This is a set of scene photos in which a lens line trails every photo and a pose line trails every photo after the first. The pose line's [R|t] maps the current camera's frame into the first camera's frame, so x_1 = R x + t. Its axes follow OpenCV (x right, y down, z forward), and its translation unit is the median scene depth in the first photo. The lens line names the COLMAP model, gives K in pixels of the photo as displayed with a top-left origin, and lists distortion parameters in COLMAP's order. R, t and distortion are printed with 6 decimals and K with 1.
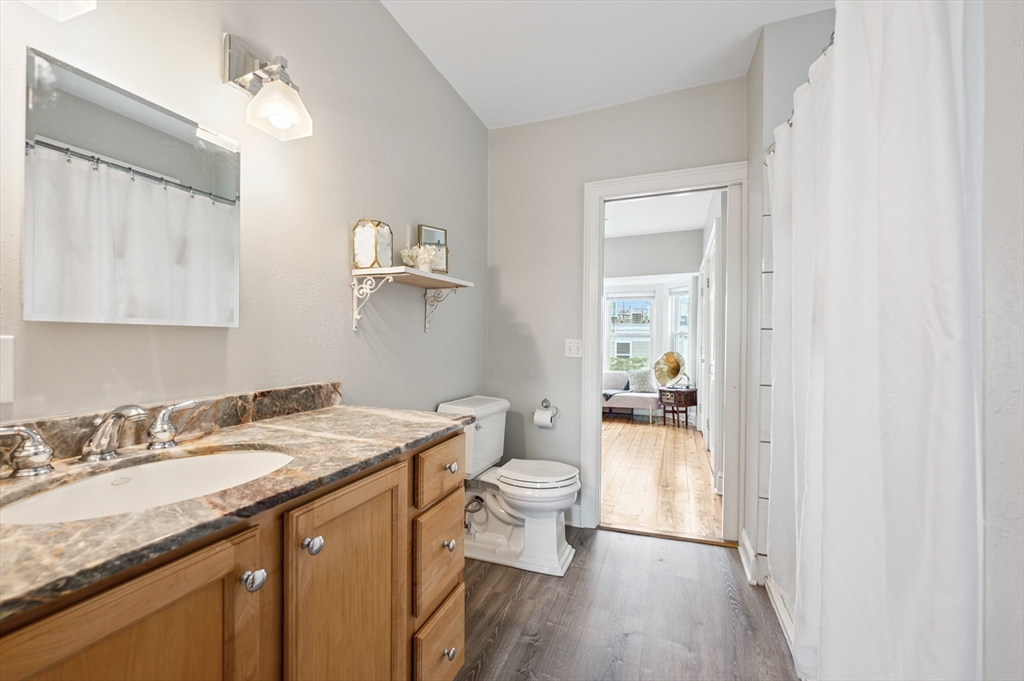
lens RADIAL K [[412.3, 0, 512.5], [0, 412.3, 344.9], [0, 0, 1]] dist [0.001124, 0.000014]
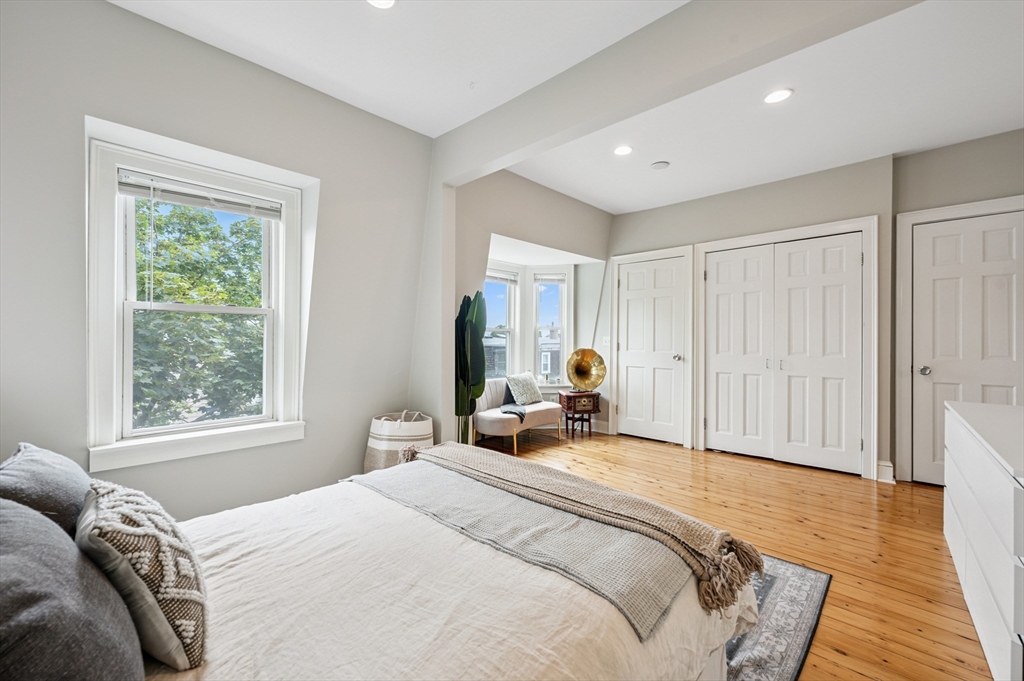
lens RADIAL K [[408.8, 0, 509.8], [0, 408.8, 341.2], [0, 0, 1]] dist [-0.000279, -0.000083]
pose [[0.391657, -0.004151, 0.920102, -0.431747], [0.009918, 0.999951, 0.000290, -0.001453], [-0.920058, 0.009012, 0.391679, 0.793133]]
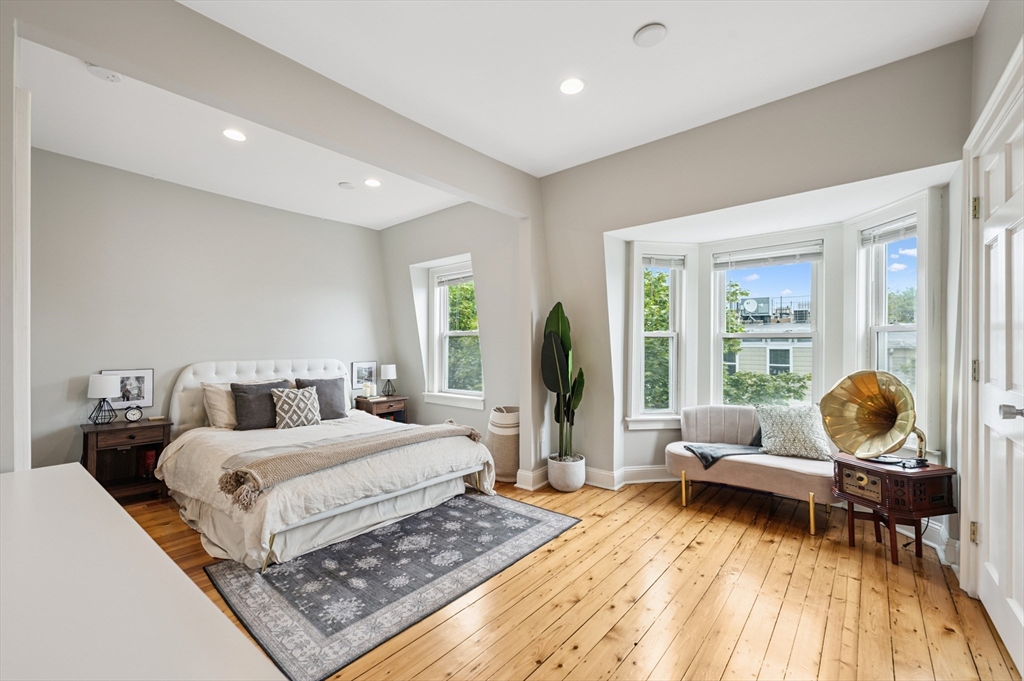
lens RADIAL K [[412.3, 0, 512.5], [0, 412.3, 344.9], [0, 0, 1]] dist [0.001124, 0.000014]
pose [[0.947641, -0.003585, -0.319316, 0.177257], [-0.001360, 0.999883, -0.015261, -0.003212], [0.319334, 0.014896, 0.947525, 0.491214]]
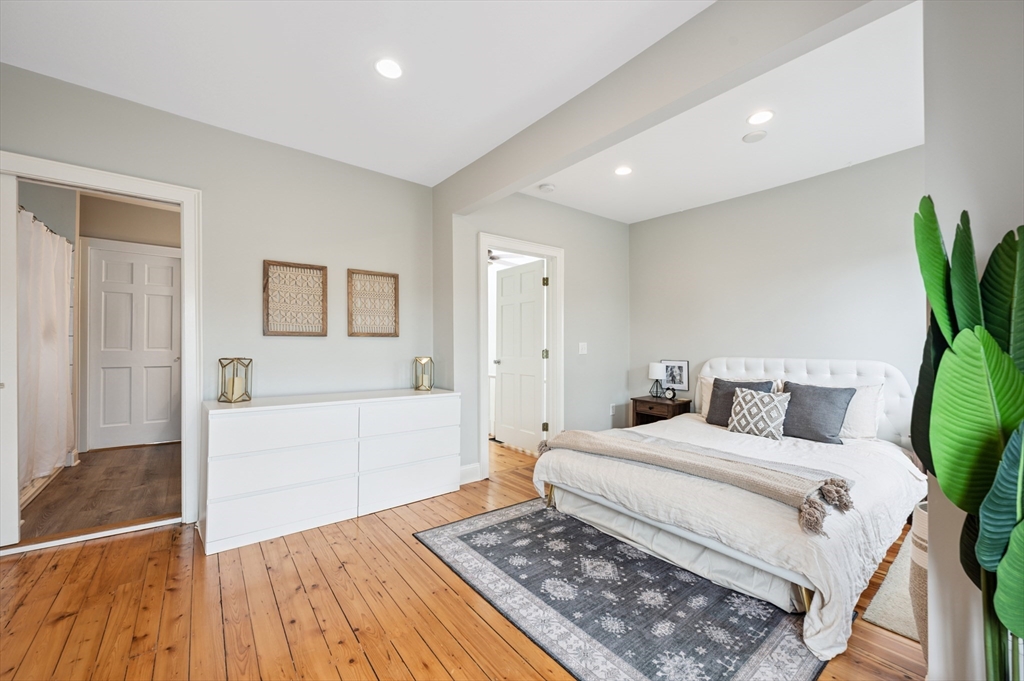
lens RADIAL K [[408.8, 0, 509.8], [0, 408.8, 341.2], [0, 0, 1]] dist [-0.000279, -0.000083]
pose [[-0.509641, -0.012838, -0.860291, 0.299908], [-0.013813, 0.999882, -0.006738, -0.003530], [0.860276, 0.008449, -0.509759, 0.983394]]
